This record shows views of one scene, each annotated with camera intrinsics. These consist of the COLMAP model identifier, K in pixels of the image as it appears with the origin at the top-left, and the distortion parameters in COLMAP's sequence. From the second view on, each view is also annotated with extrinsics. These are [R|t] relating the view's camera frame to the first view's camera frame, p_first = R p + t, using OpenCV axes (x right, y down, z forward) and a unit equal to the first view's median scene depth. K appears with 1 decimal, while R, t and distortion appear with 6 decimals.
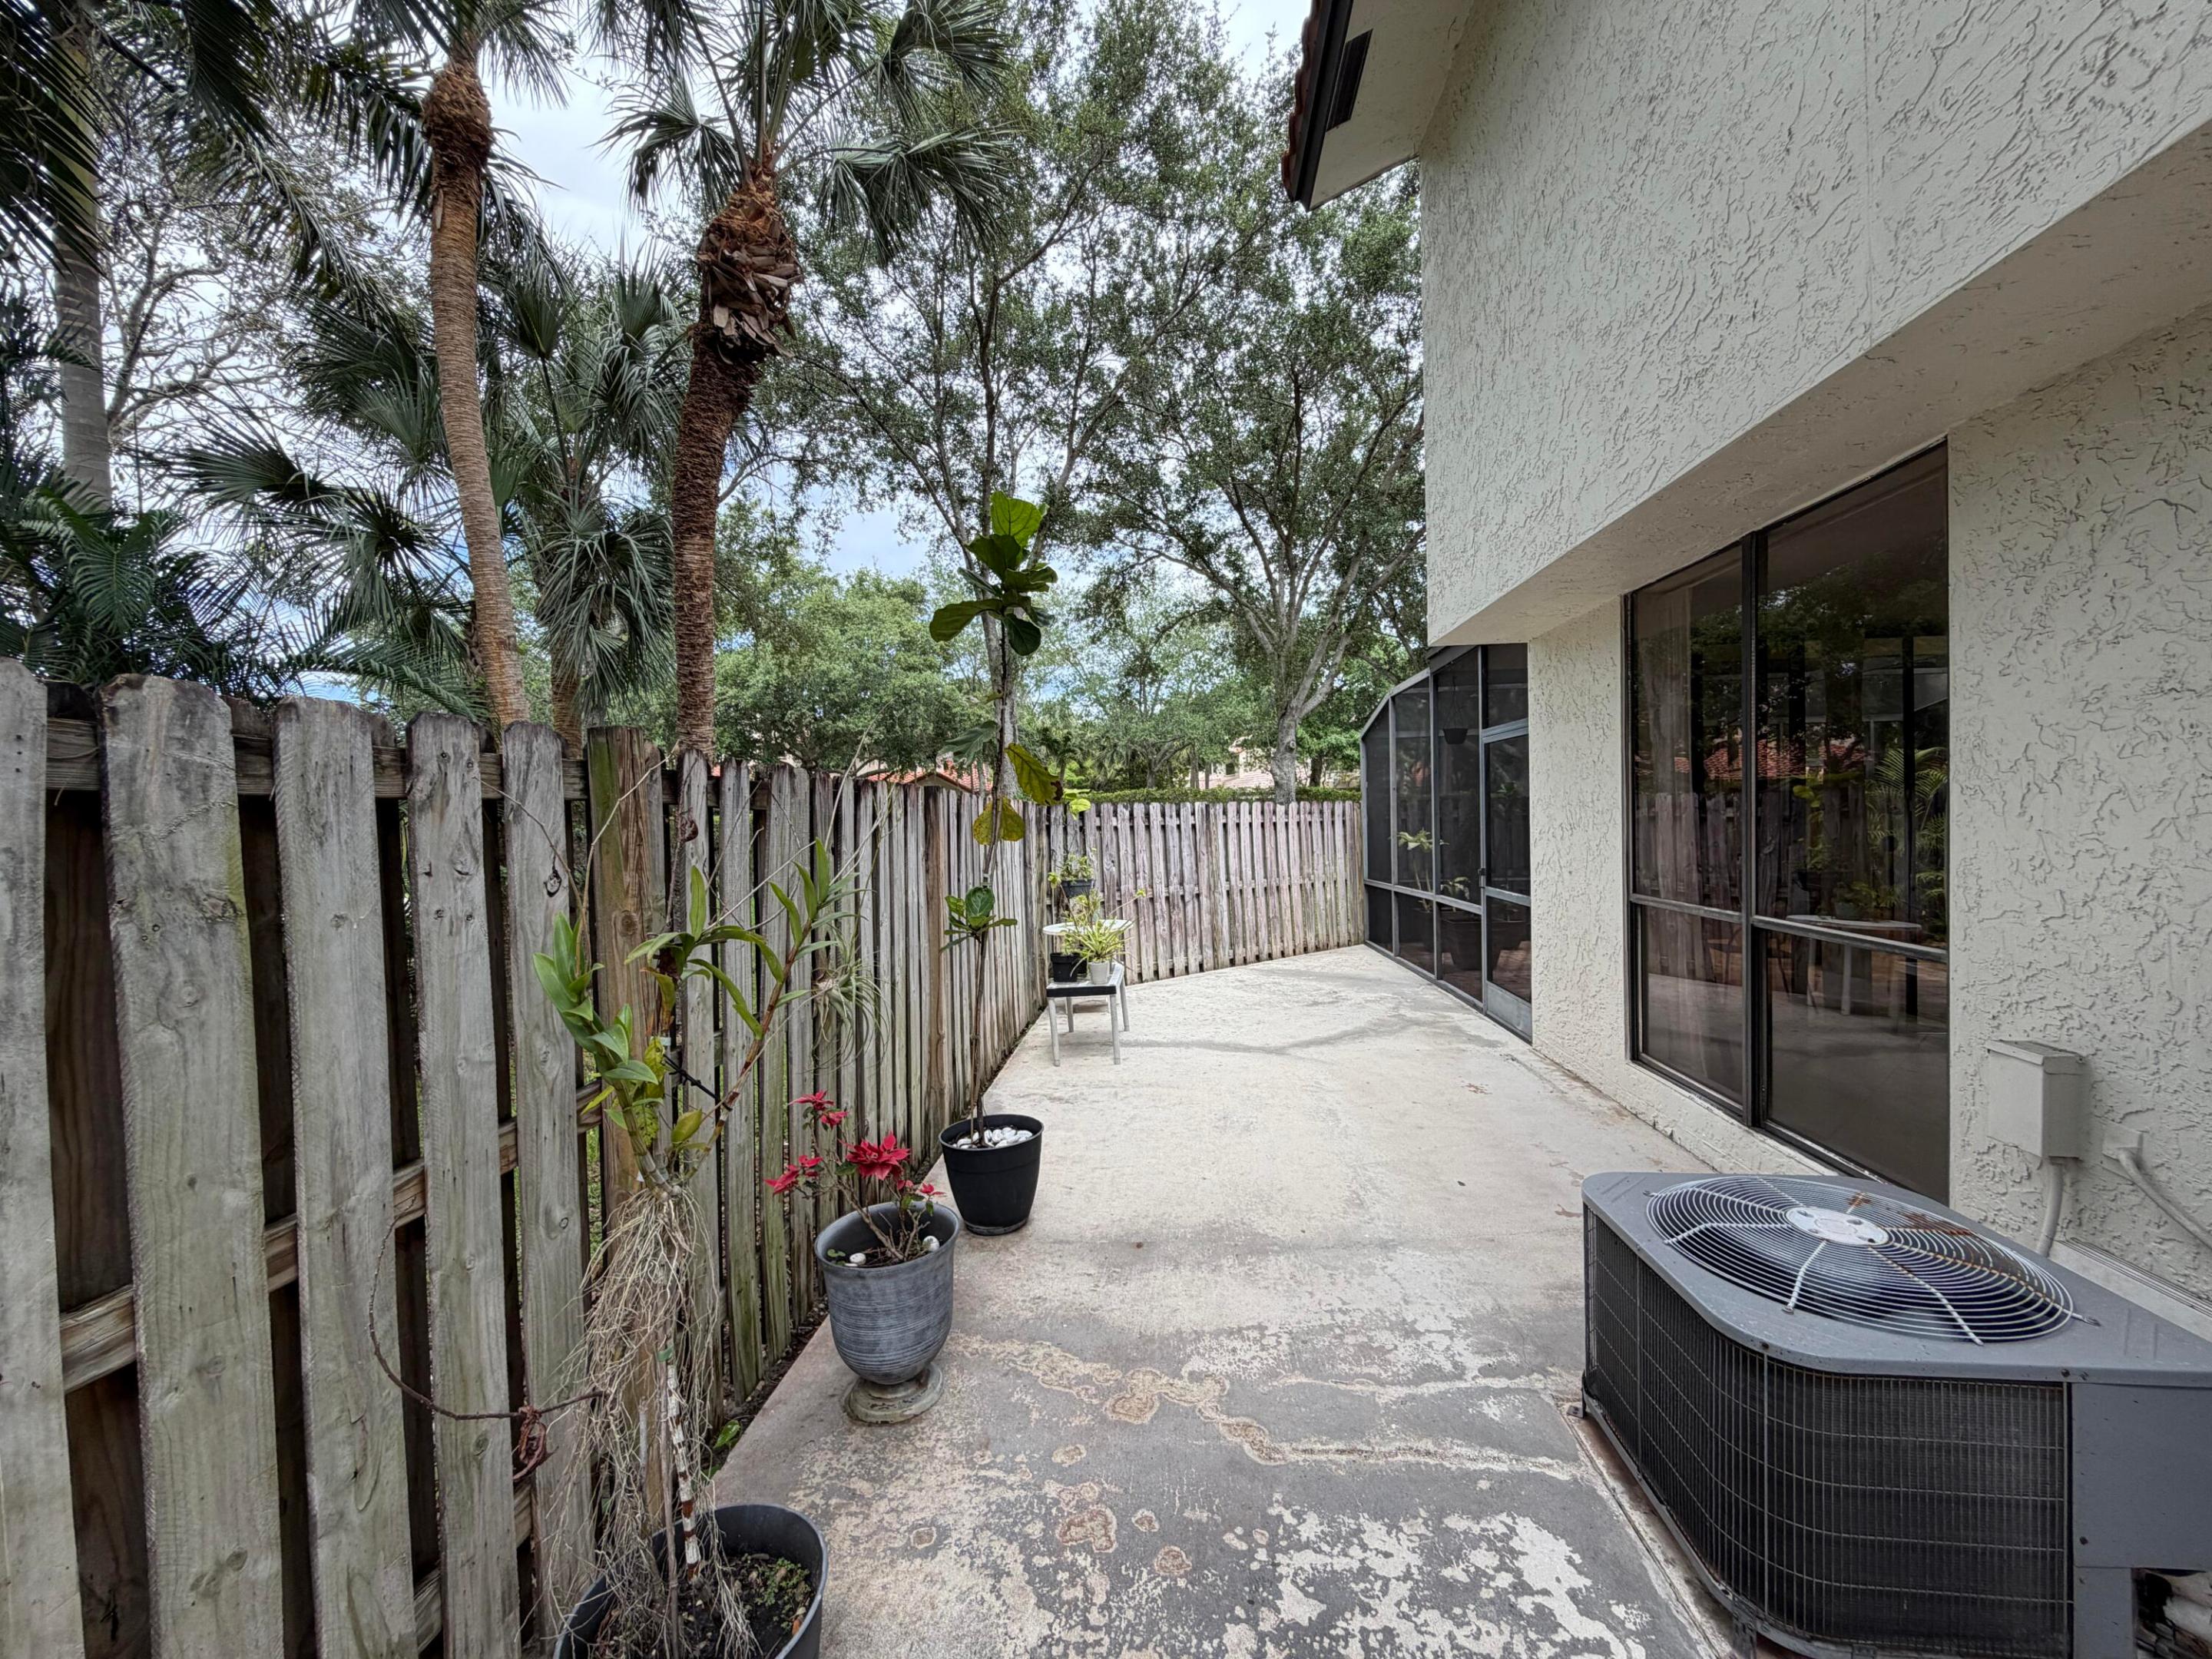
lens RADIAL K [[862.6, 0, 1106.0], [0, 862.6, 829.5], [0, 0, 1]] dist [0.000634, 0.000367]
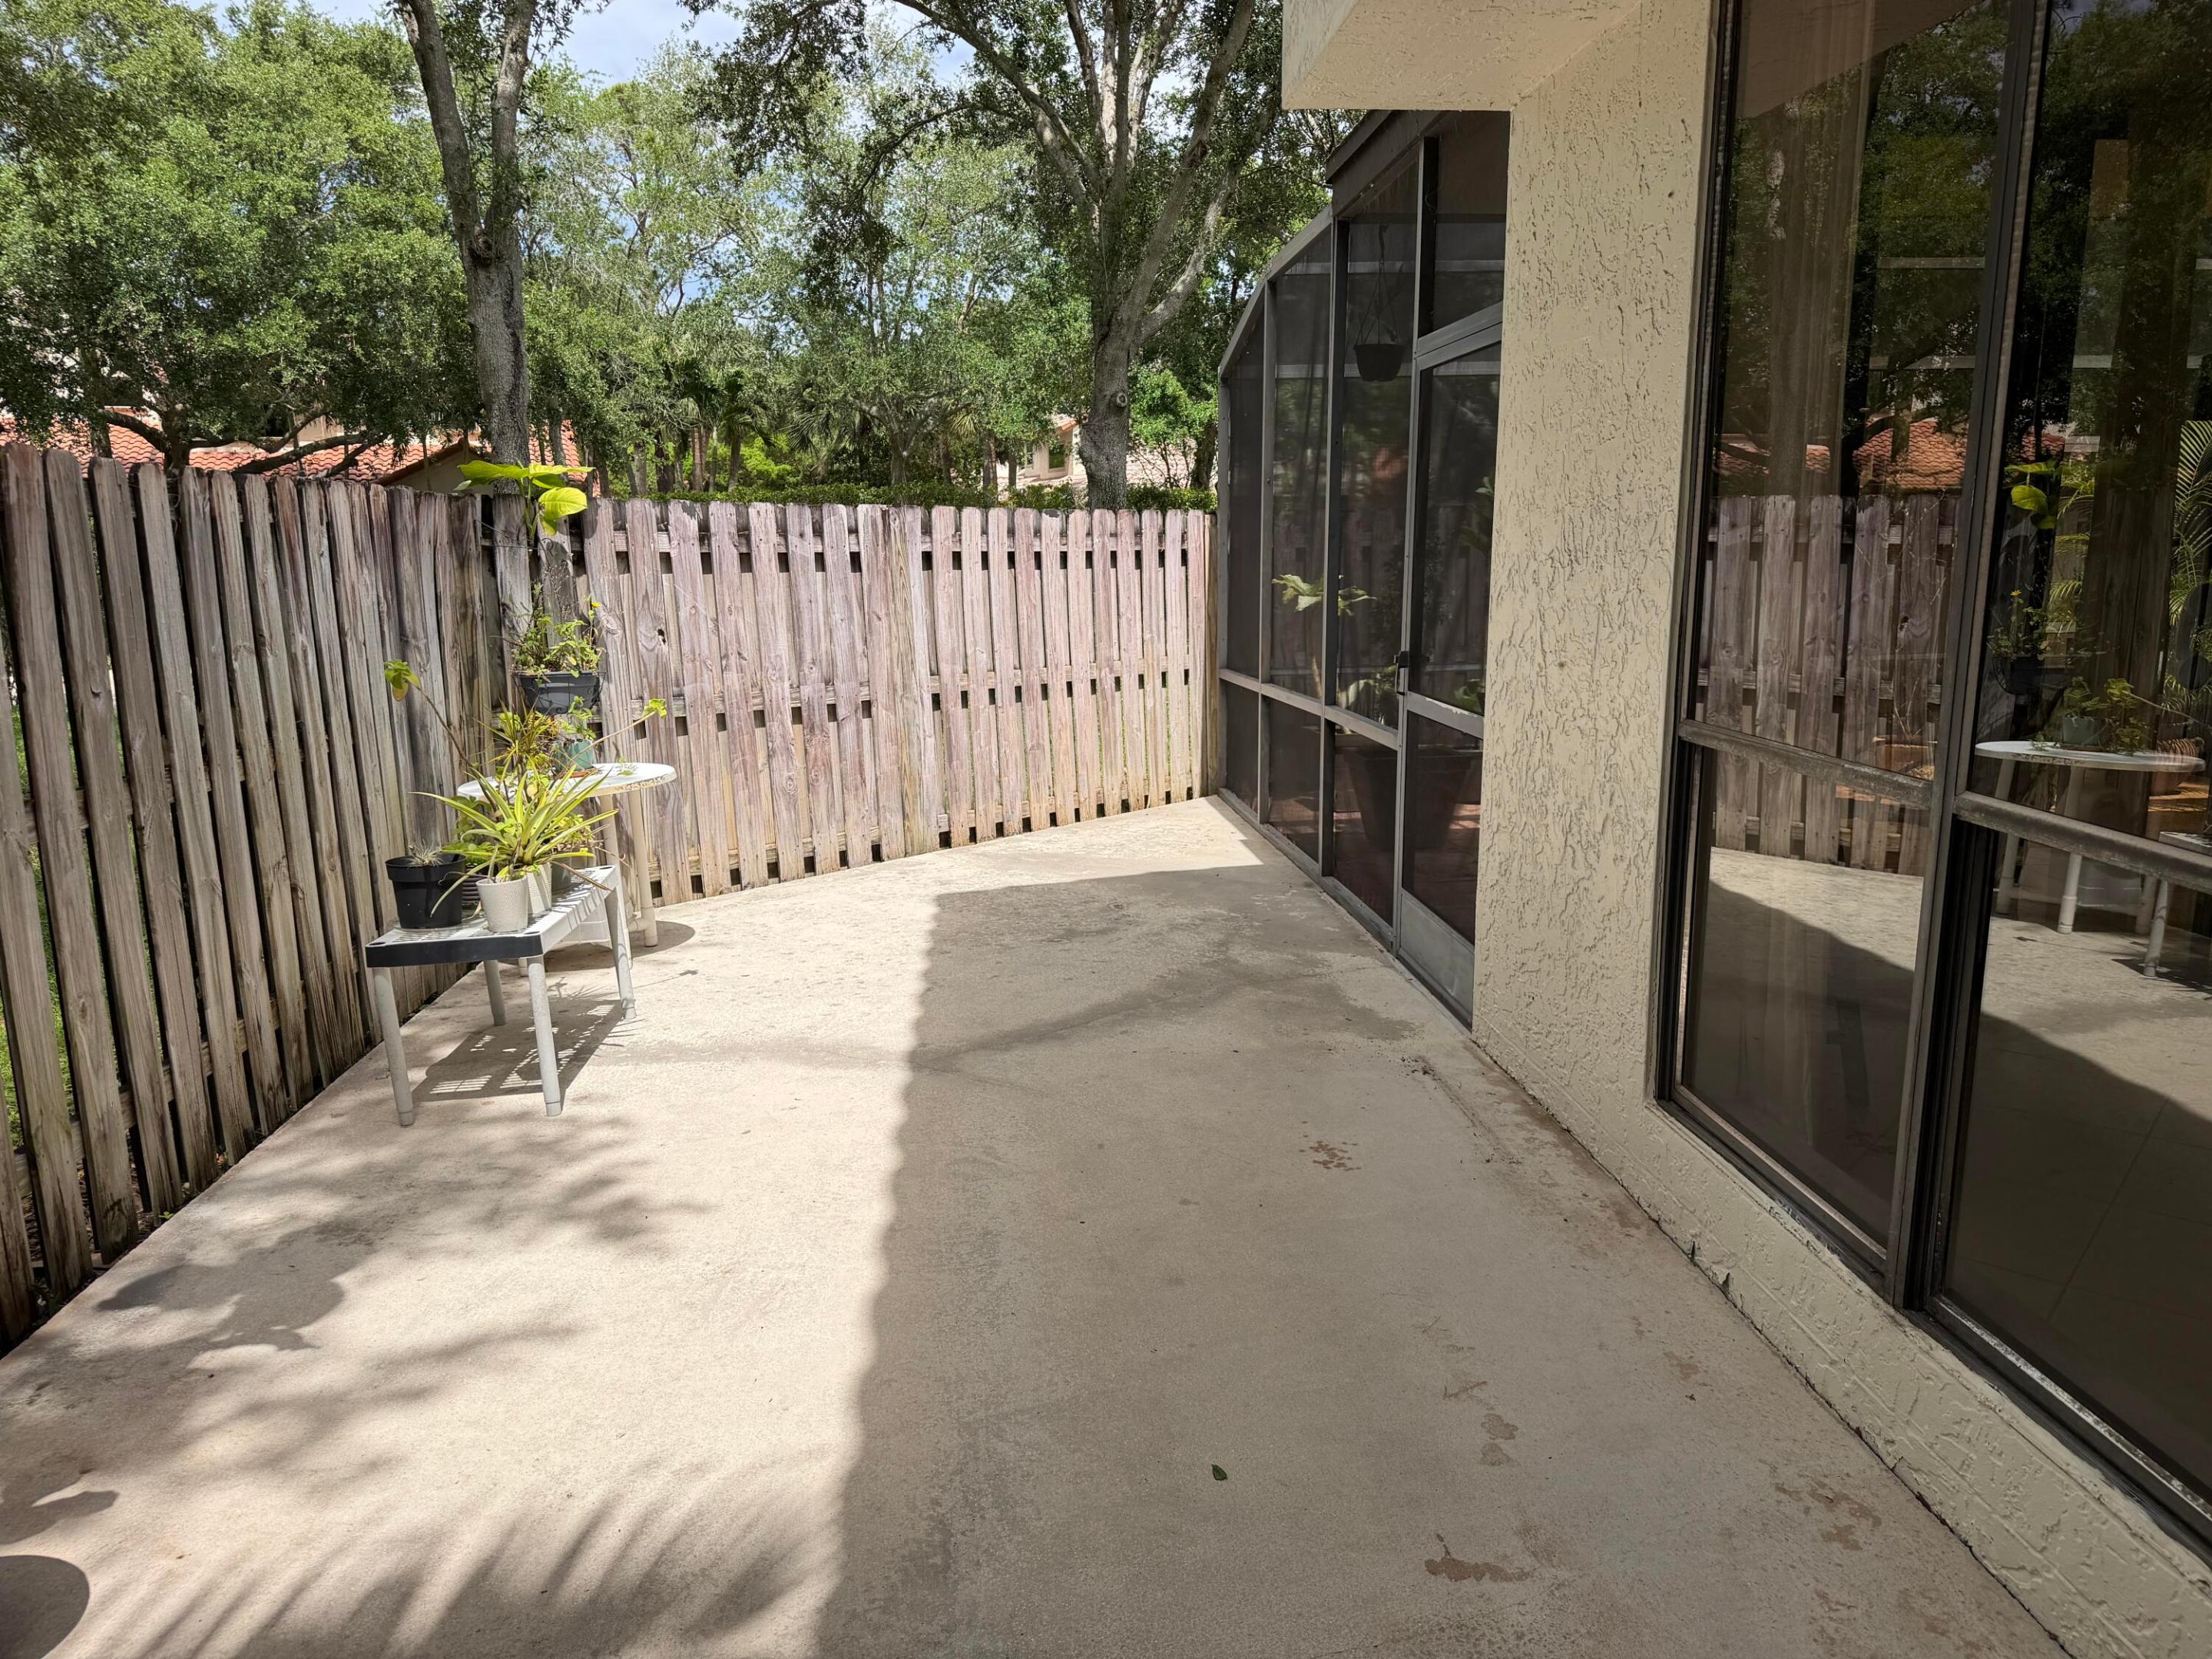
lens RADIAL K [[1530.3, 0, 1106.0], [0, 1530.3, 829.5], [0, 0, 1]] dist [0.073522, -0.083780]
pose [[0.985892, -0.020245, 0.166156, 0.098134], [-0.007814, 0.986011, 0.166499, 0.002099], [-0.167203, -0.165448, 0.971941, 0.146049]]
